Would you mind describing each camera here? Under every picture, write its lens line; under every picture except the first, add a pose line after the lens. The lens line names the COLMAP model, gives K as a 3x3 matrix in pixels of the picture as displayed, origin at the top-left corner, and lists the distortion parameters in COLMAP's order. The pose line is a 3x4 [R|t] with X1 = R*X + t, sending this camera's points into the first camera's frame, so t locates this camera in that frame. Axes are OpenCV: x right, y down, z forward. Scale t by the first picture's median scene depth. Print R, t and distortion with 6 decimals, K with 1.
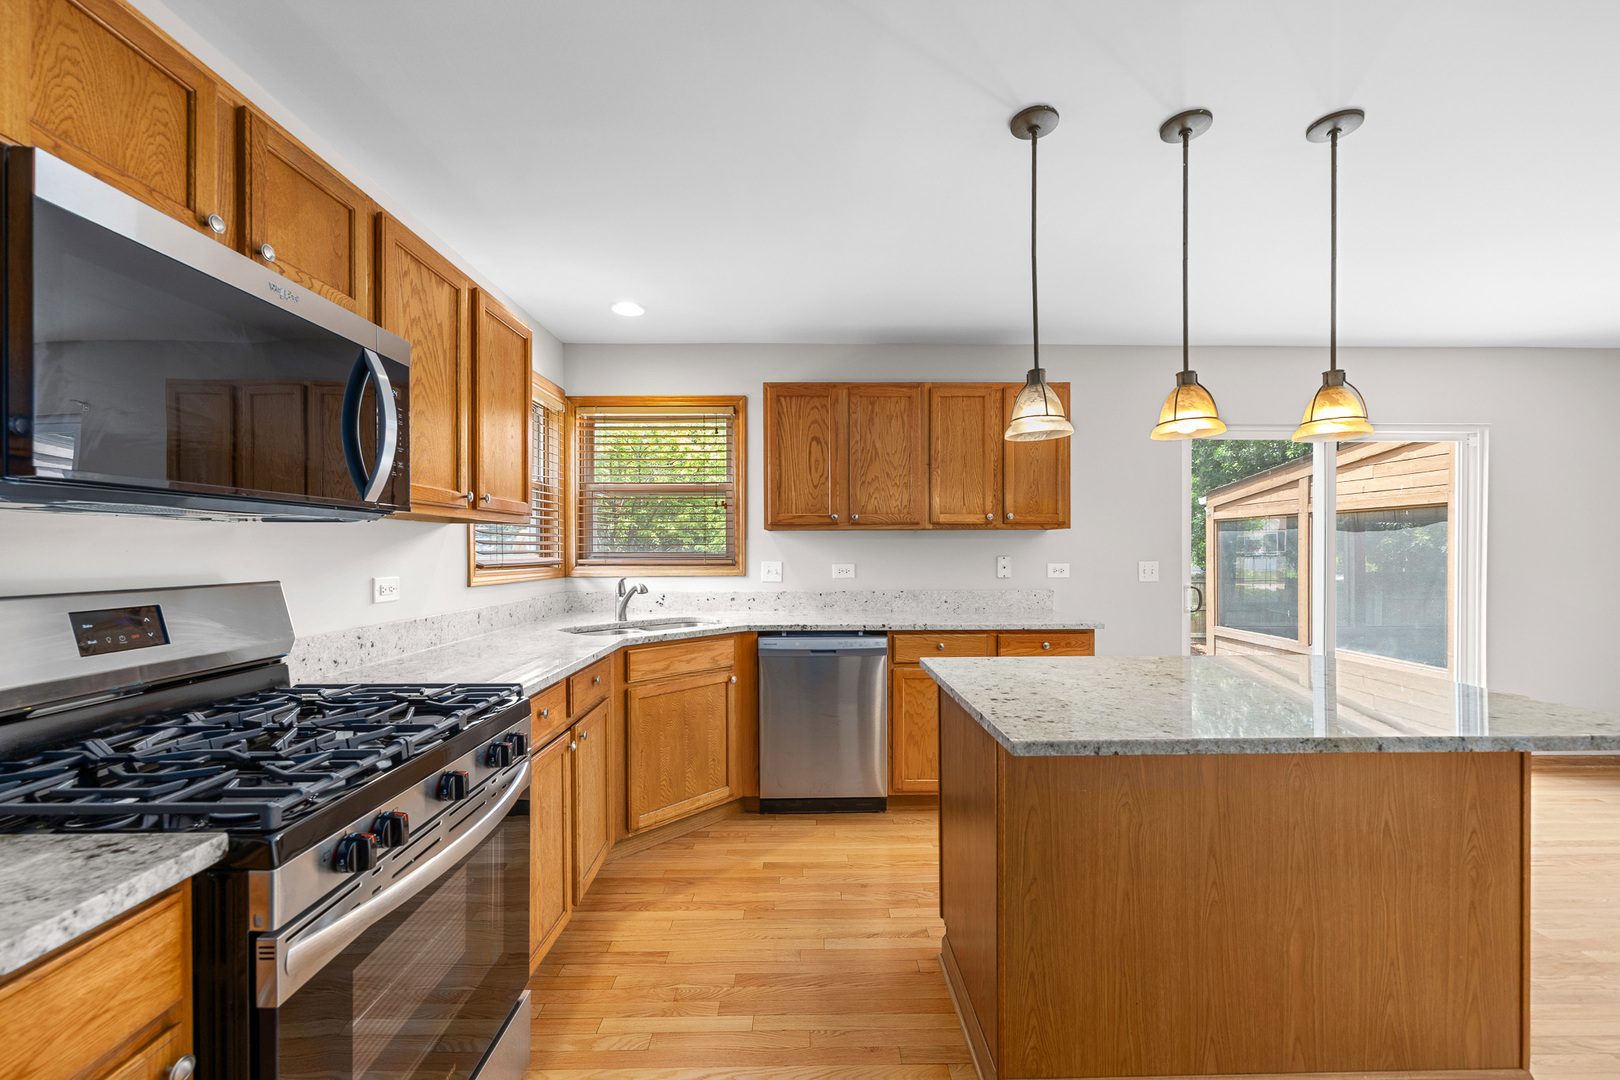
lens RADIAL K [[640.2, 0, 806.3], [0, 640.2, 548.2], [0, 0, 1]] dist [0.000173, 0.000079]
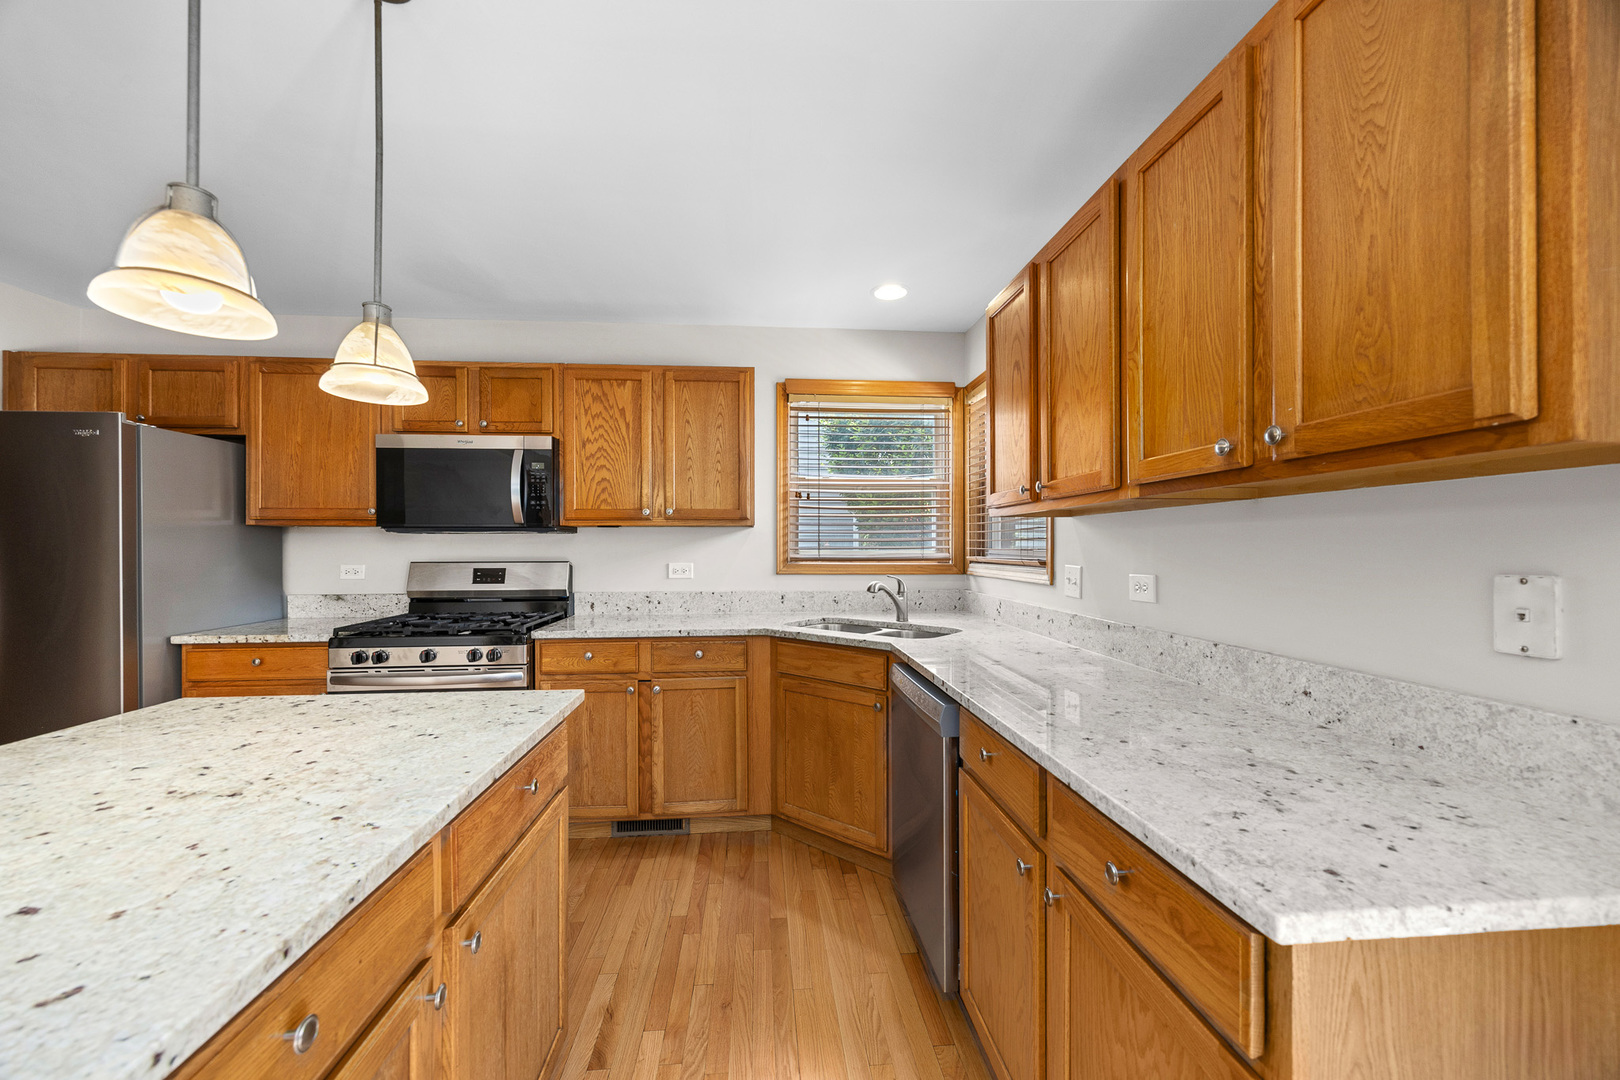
lens RADIAL K [[627.8, 0, 810.8], [0, 627.8, 545.6], [0, 0, 1]] dist [0.000223, -0.000186]
pose [[0.072234, 0.001504, -0.997387, 0.712787], [0.004649, 0.999987, 0.001844, -0.000595], [0.997377, -0.004770, 0.072226, 0.914596]]
